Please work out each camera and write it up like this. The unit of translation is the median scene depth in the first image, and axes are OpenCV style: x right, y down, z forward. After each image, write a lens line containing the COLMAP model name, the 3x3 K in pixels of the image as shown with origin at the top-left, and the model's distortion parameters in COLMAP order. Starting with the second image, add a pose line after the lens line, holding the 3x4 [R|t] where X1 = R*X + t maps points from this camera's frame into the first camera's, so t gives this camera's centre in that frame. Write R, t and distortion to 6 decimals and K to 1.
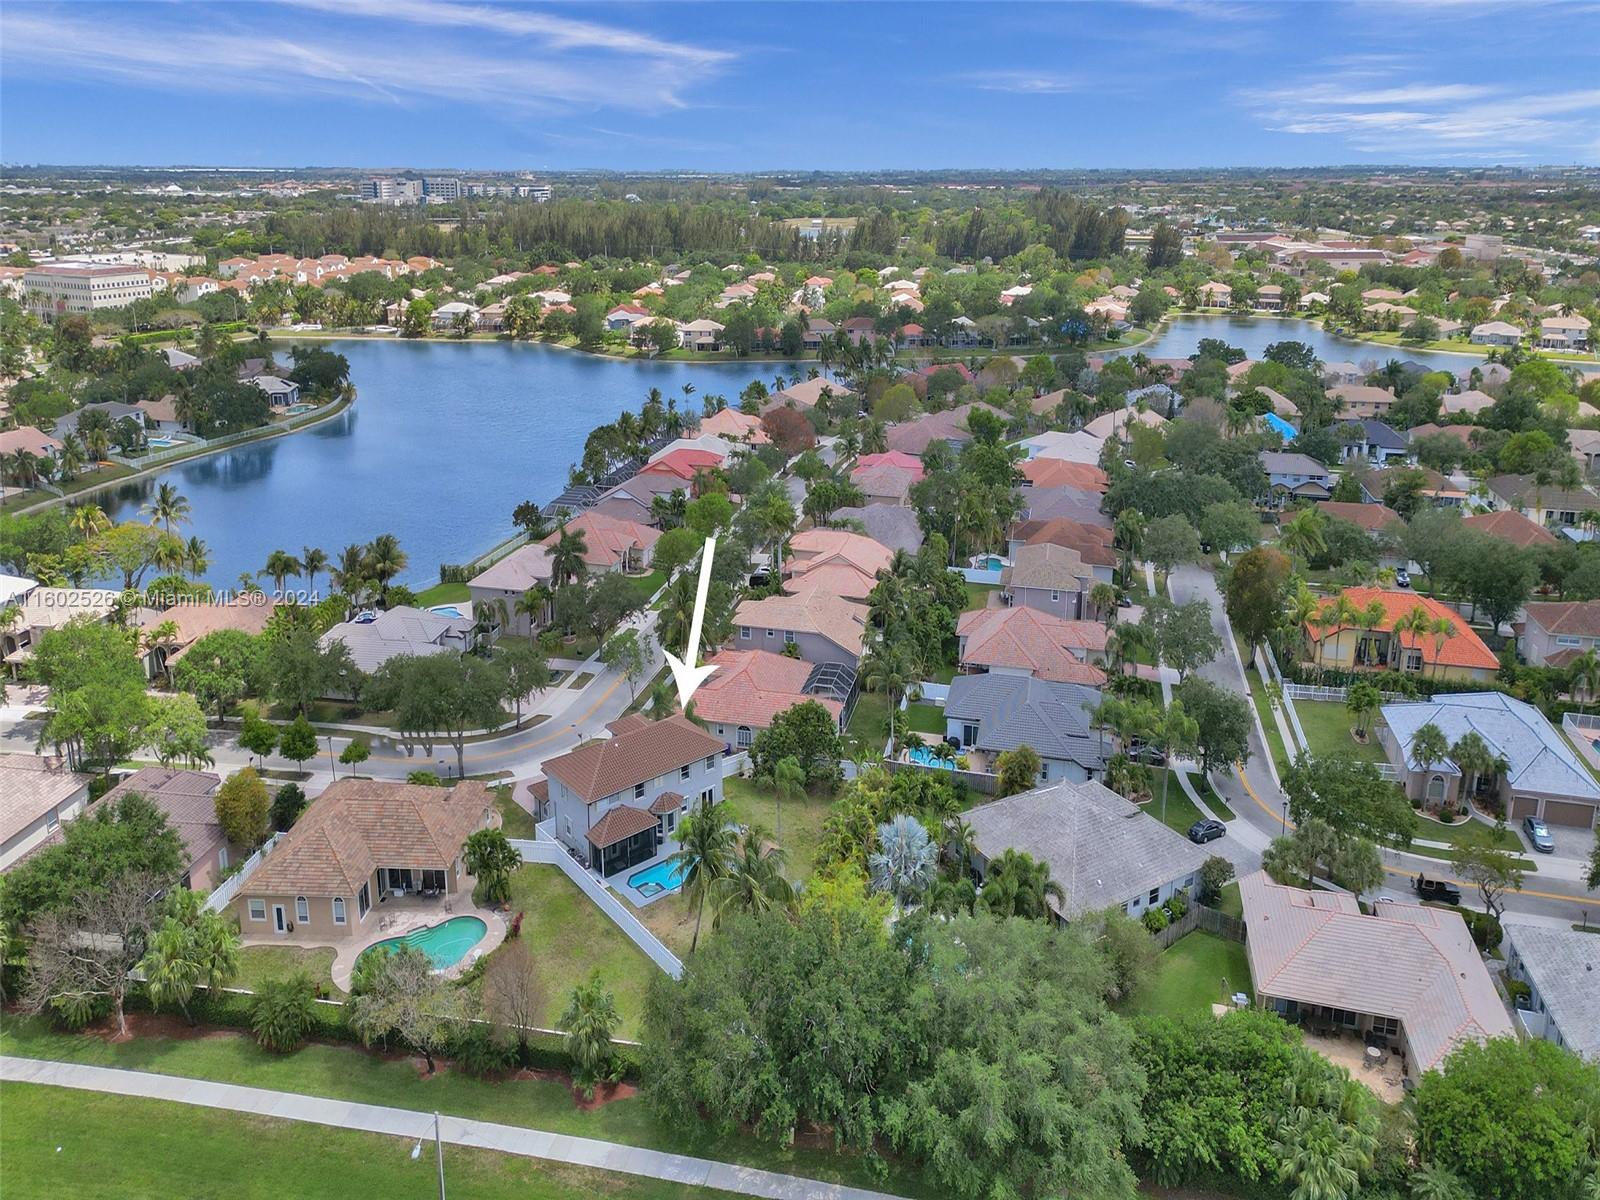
lens RADIAL K [[1113.1, 0, 800.4], [0, 1113.1, 505.8], [0, 0, 1]] dist [0.047280, -0.045986]
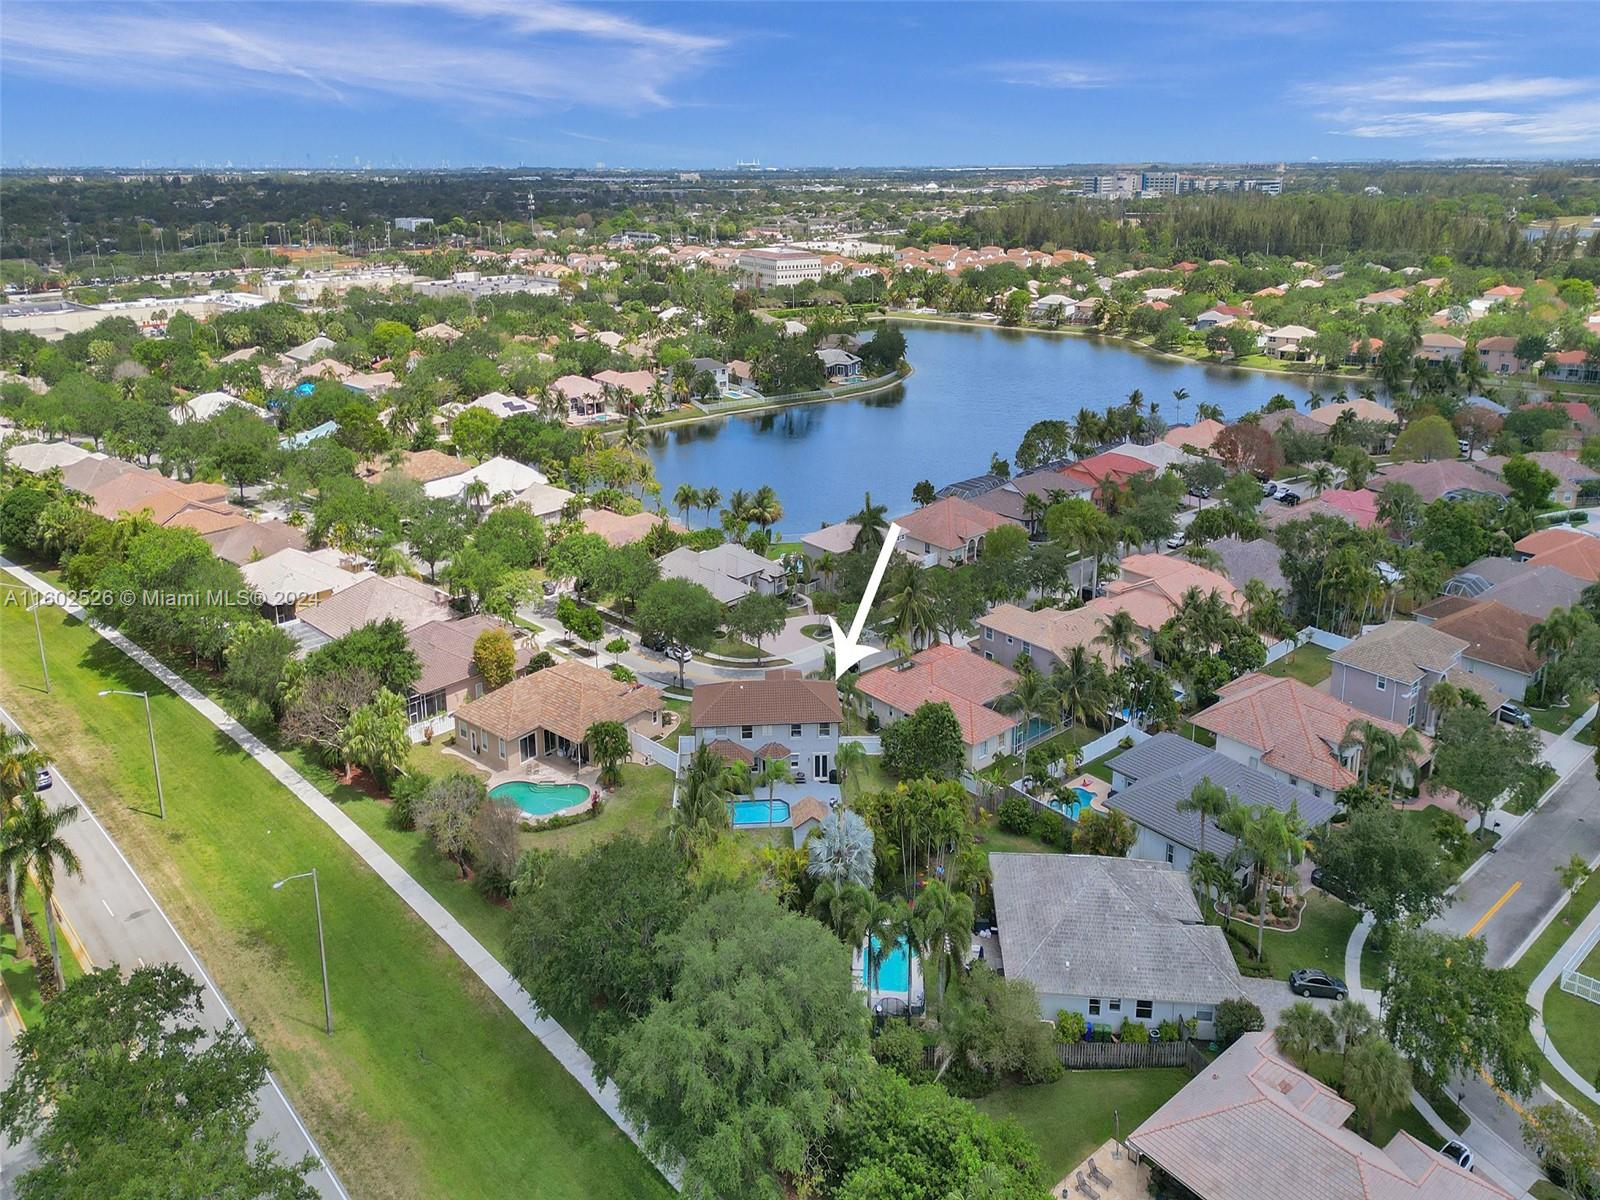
lens RADIAL K [[1098.6, 0, 799.2], [0, 1098.6, 534.2], [0, 0, 1]] dist [0.049362, -0.002179]
pose [[0.807346, 0.175637, -0.563332, 0.160346], [-0.158209, 0.984151, 0.080101, -0.011230], [0.568473, 0.024455, 0.822338, 0.043448]]
